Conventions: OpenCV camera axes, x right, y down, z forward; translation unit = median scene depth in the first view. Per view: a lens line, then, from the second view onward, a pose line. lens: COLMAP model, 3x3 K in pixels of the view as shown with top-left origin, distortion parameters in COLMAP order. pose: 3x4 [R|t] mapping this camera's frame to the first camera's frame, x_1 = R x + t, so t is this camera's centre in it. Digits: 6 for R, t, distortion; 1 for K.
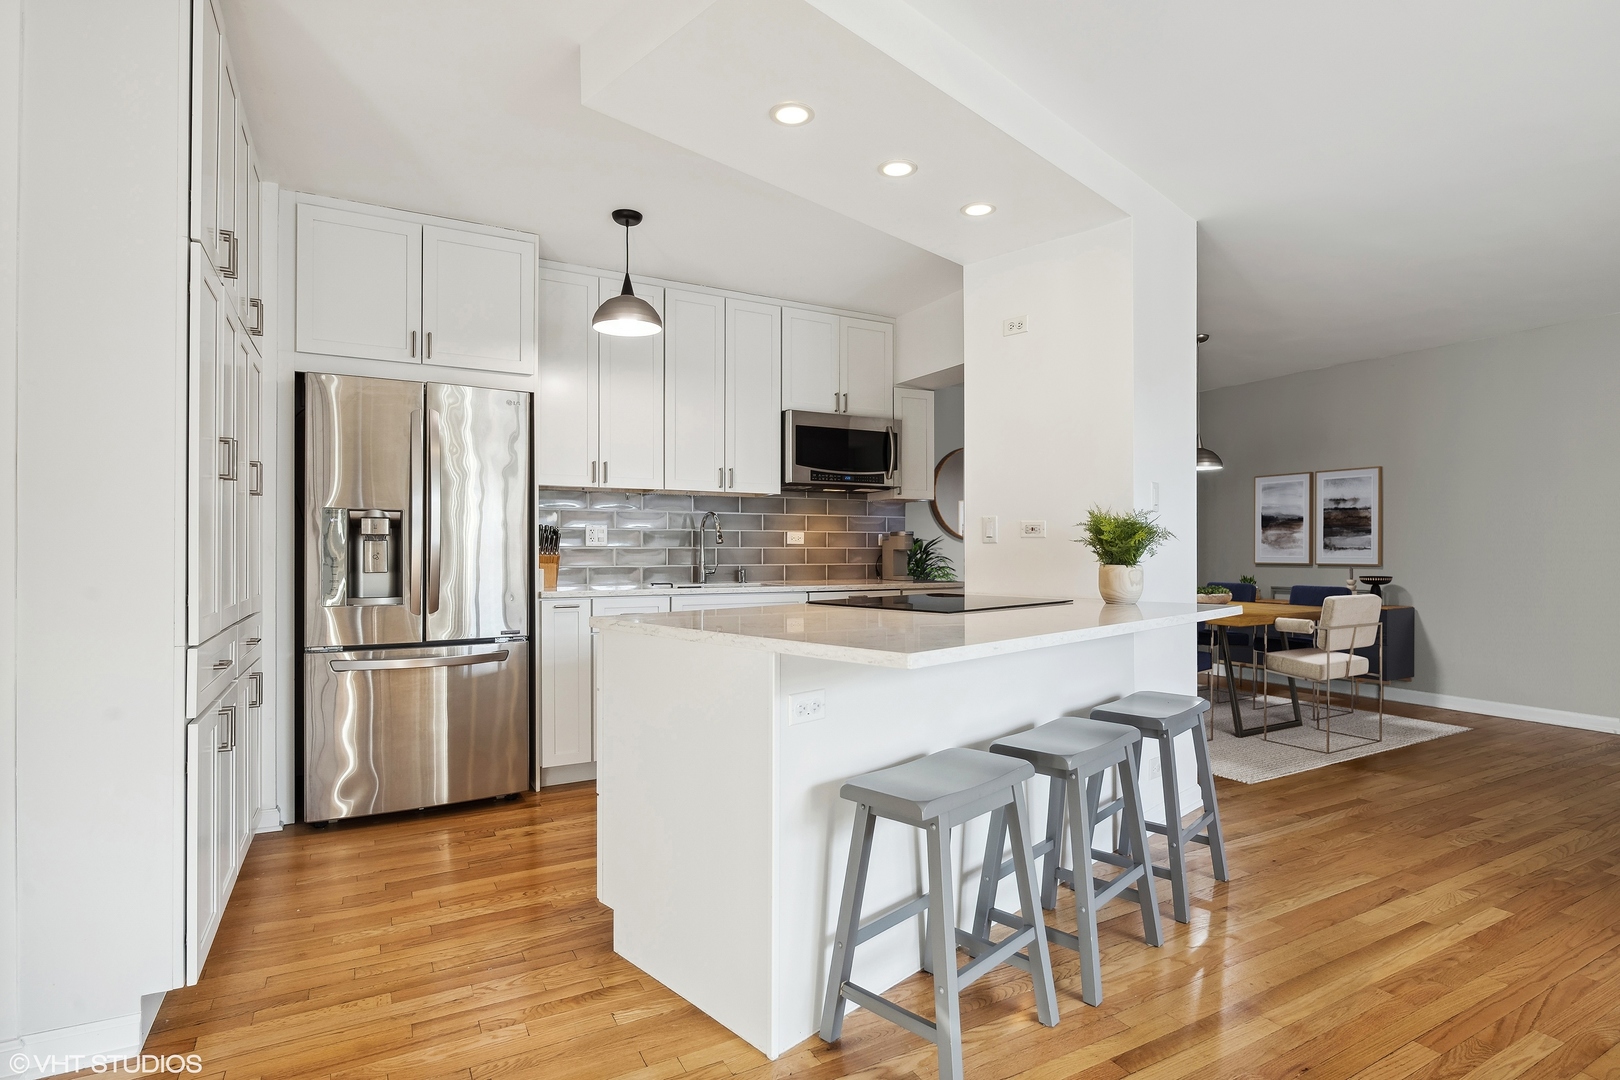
lens RADIAL K [[812.1, 0, 810.0], [0, 812.1, 540.0], [0, 0, 1]] dist [-0.002913, -0.000751]
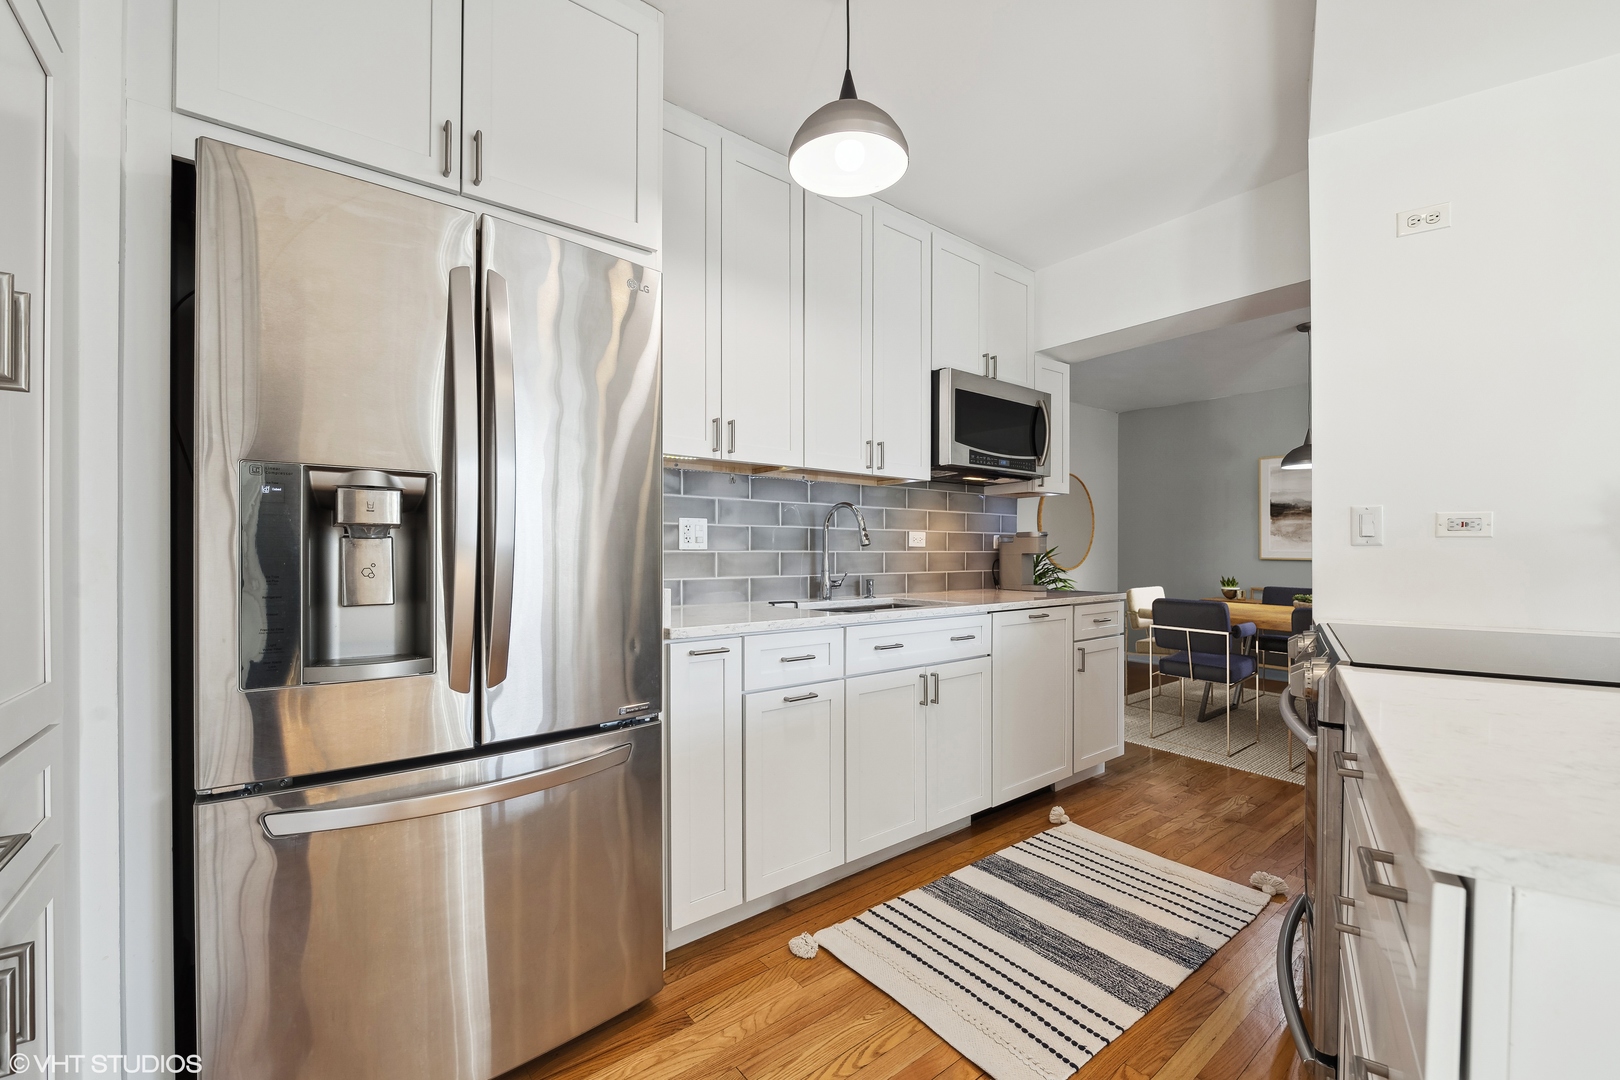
lens RADIAL K [[656.3, 0, 814.6], [0, 656.3, 549.6], [0, 0, 1]] dist [-0.010264, 0.000016]
pose [[0.985274, 0.000659, 0.170982, -0.256109], [-0.002084, 0.999965, 0.008158, 0.002962], [-0.170971, -0.008394, 0.985240, 0.432014]]
